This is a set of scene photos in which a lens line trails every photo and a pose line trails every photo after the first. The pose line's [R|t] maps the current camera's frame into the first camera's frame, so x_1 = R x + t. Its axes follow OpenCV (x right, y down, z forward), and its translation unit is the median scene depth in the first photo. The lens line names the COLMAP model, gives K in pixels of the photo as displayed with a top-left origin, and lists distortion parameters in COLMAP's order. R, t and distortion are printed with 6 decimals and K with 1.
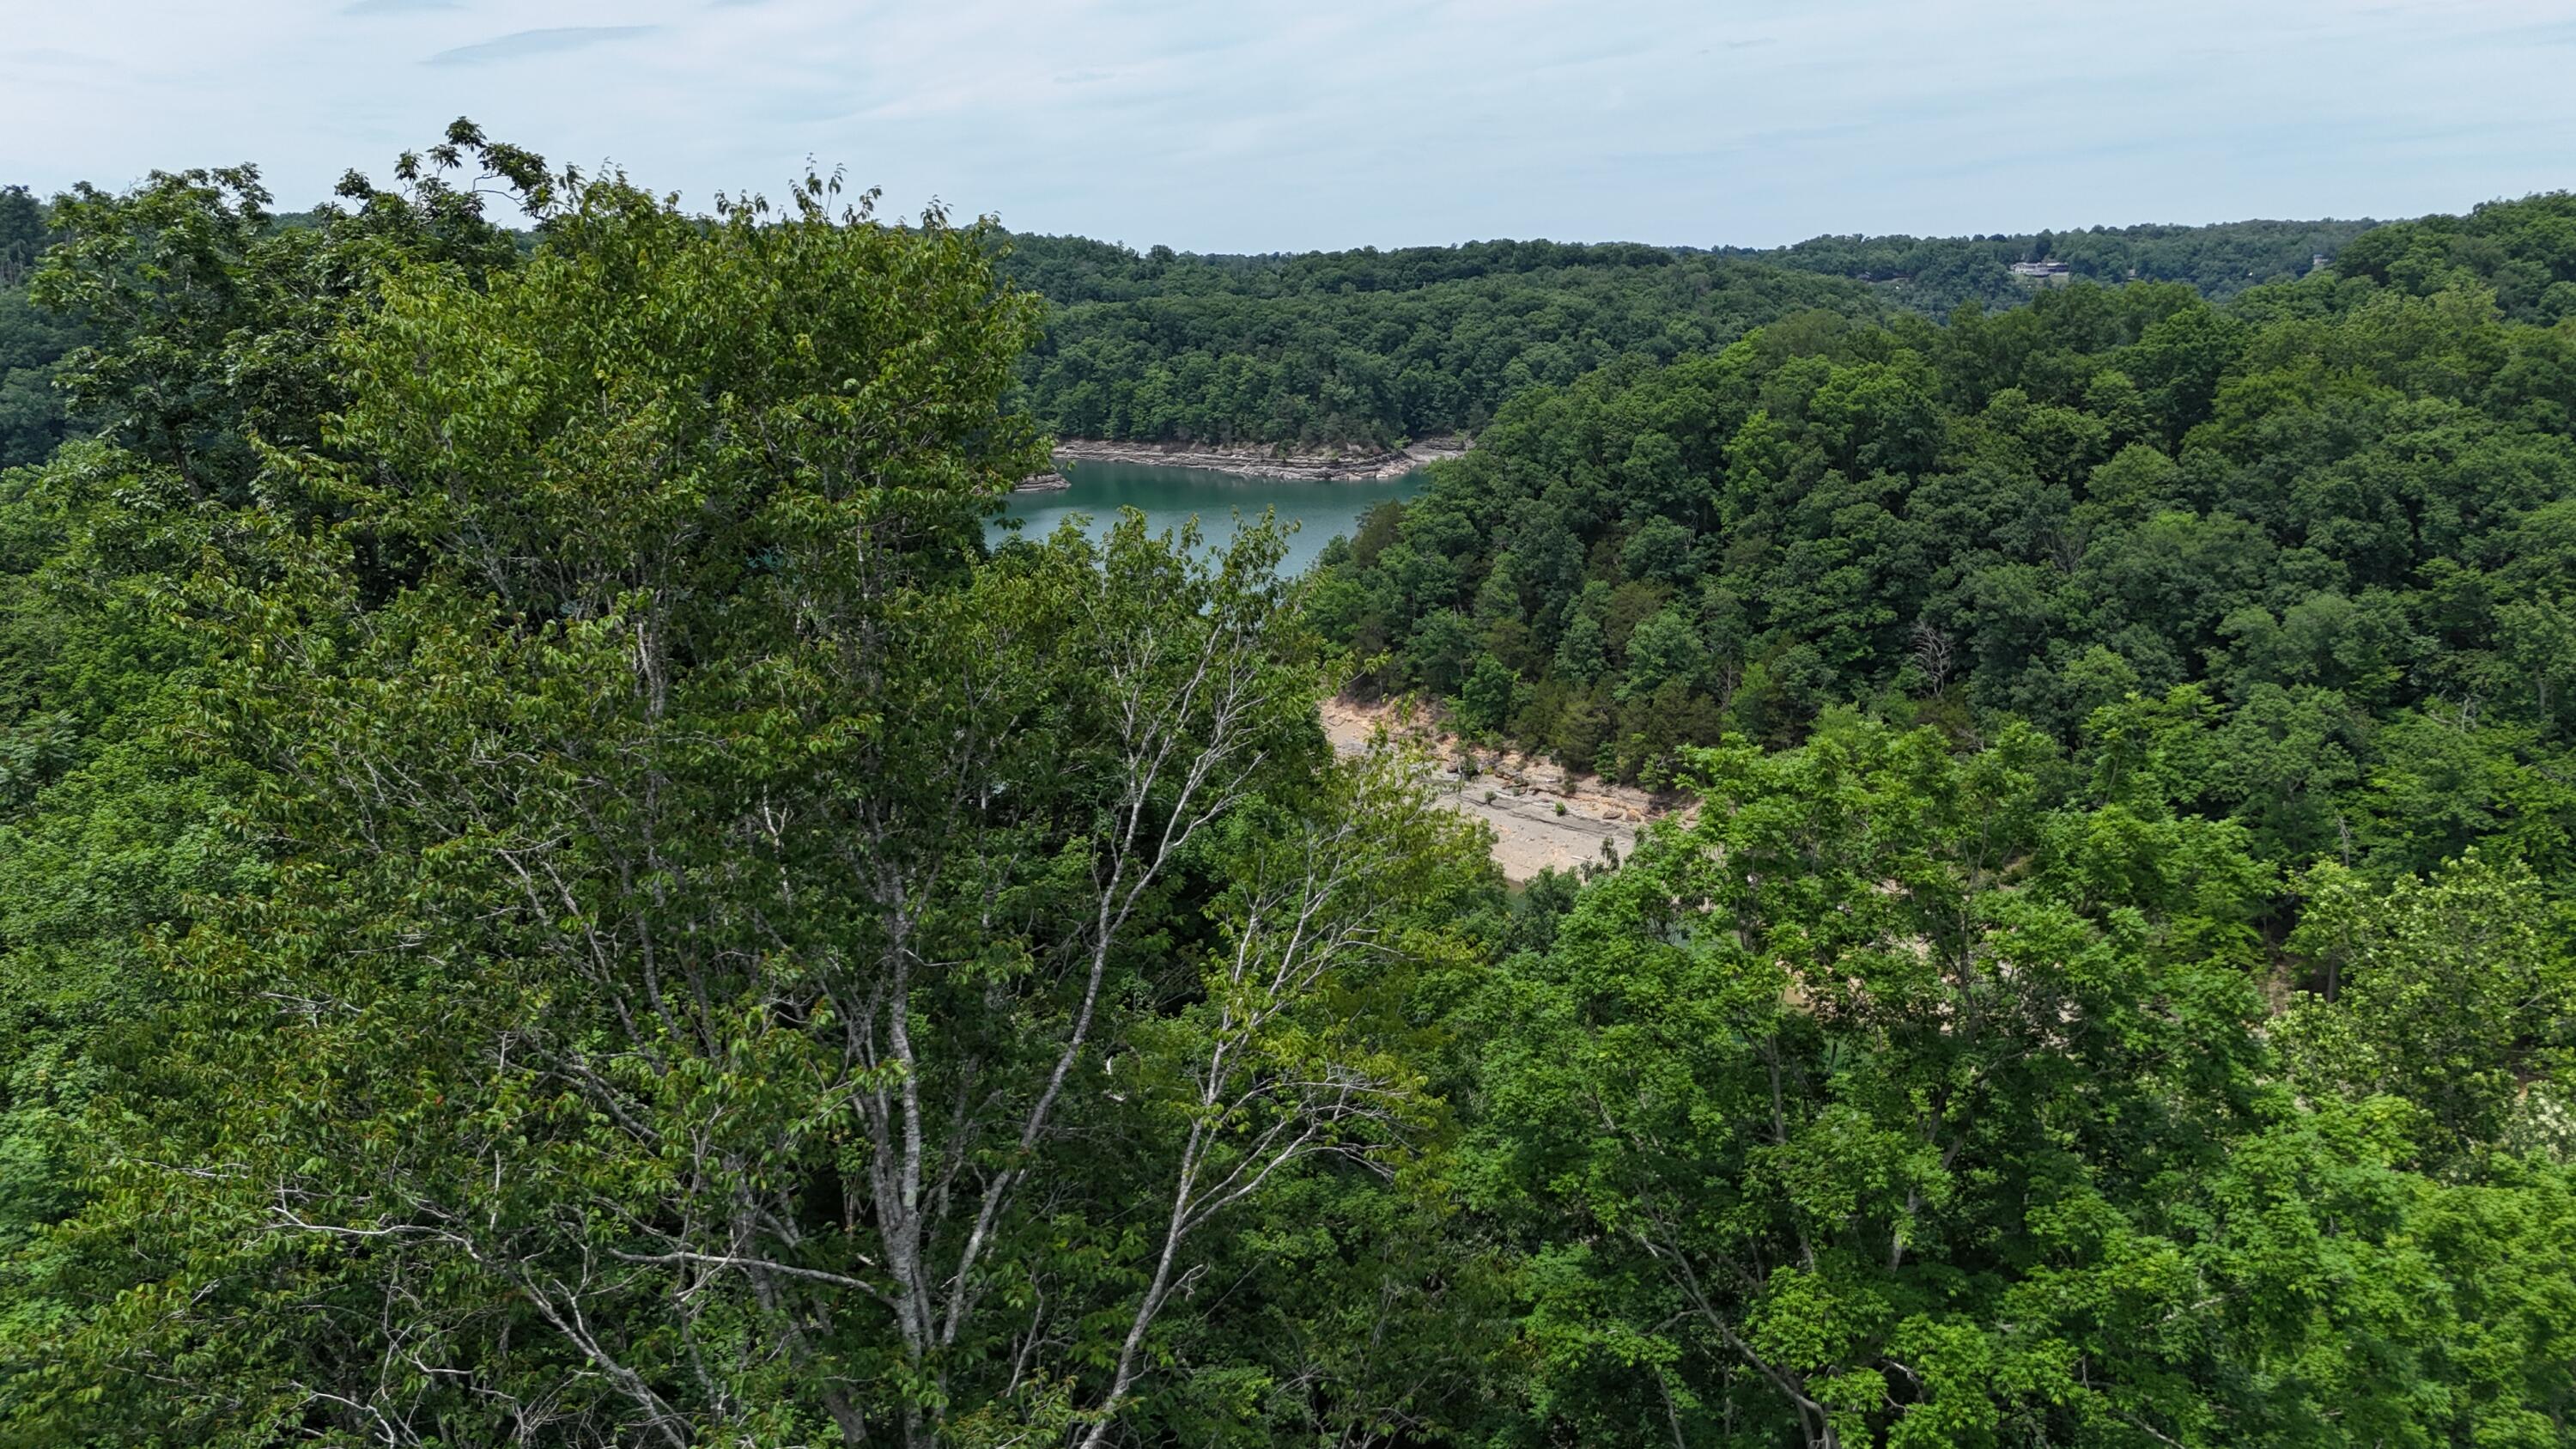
lens RADIAL K [[1860.0, 0, 1290.8], [0, 1860.0, 731.5], [0, 0, 1]] dist [0.081407, -0.115170]
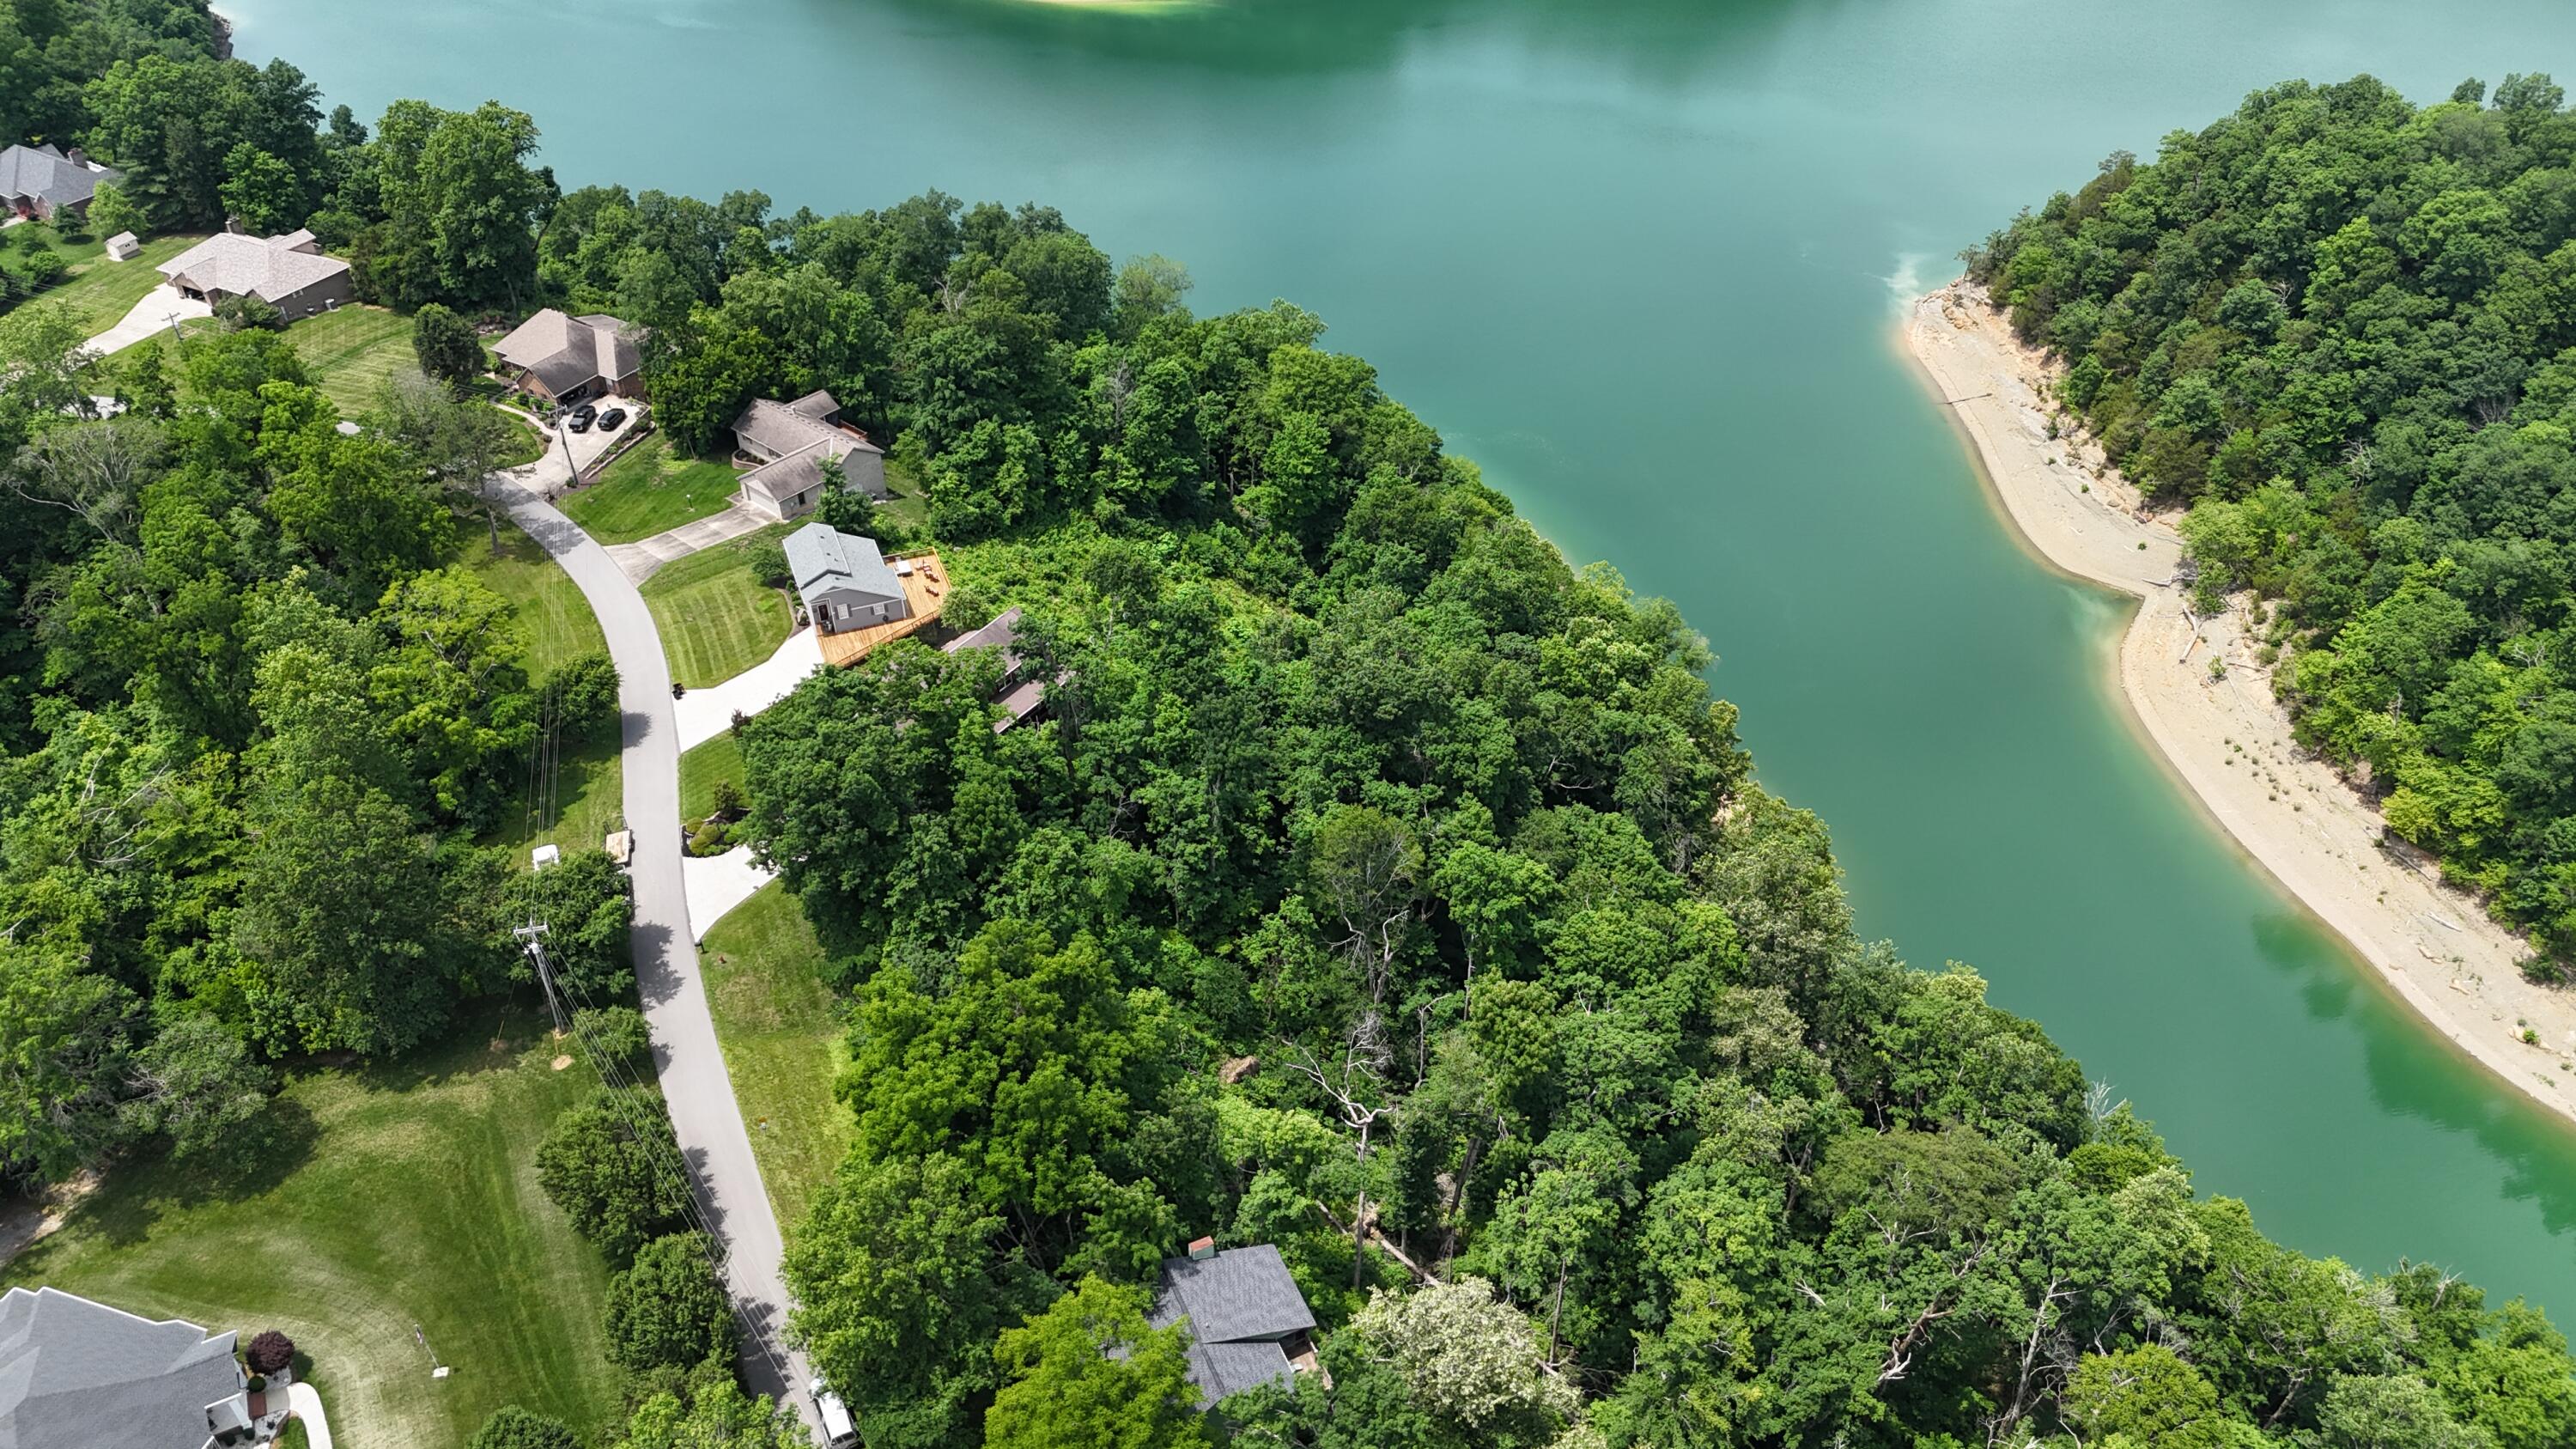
lens RADIAL K [[1860.0, 0, 1290.8], [0, 1860.0, 731.5], [0, 0, 1]] dist [0.081407, -0.115170]
pose [[0.869613, 0.296720, -0.394627, 0.234092], [-0.108353, 0.894476, 0.433788, -0.352373], [0.481698, -0.334468, 0.809999, -0.561151]]
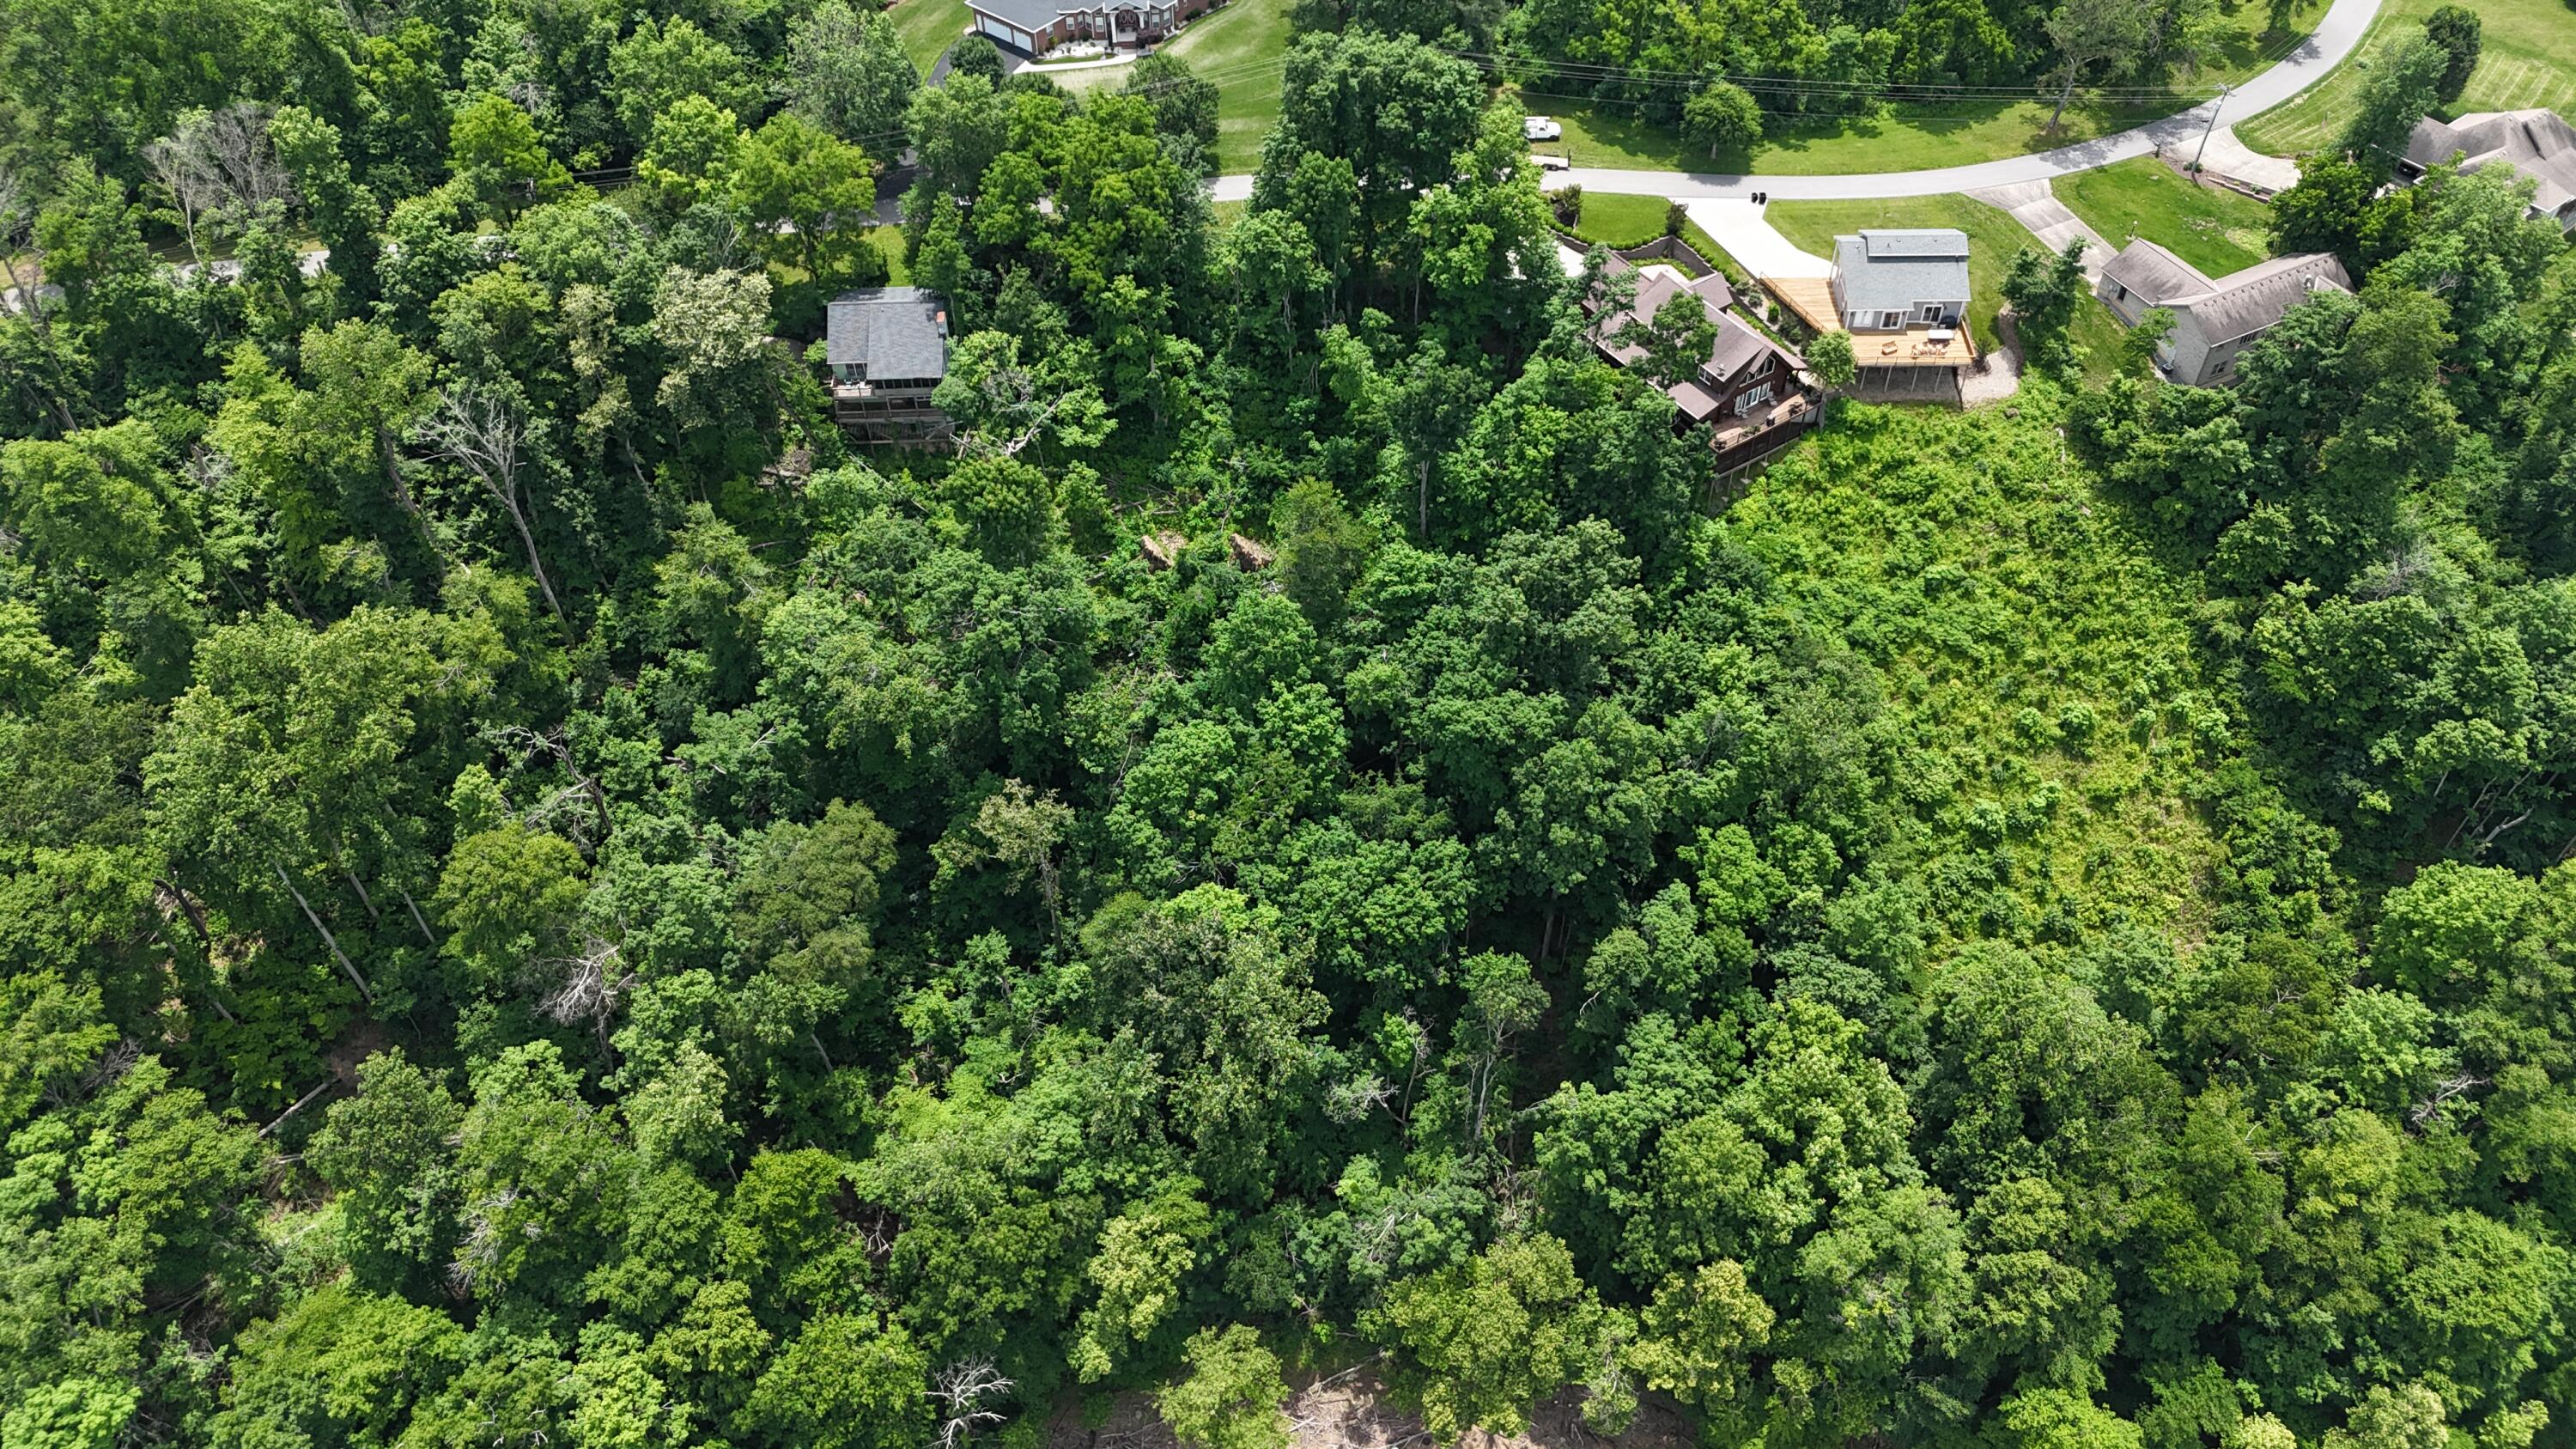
lens RADIAL K [[1870.4, 0, 1296.1], [0, 1870.4, 724.7], [0, 0, 1]] dist [0.053488, -0.040956]
pose [[-0.786448, 0.461196, -0.410849, 0.335045], [-0.127695, 0.529399, 0.838708, -0.583307], [0.604312, 0.712063, -0.357453, 0.372683]]
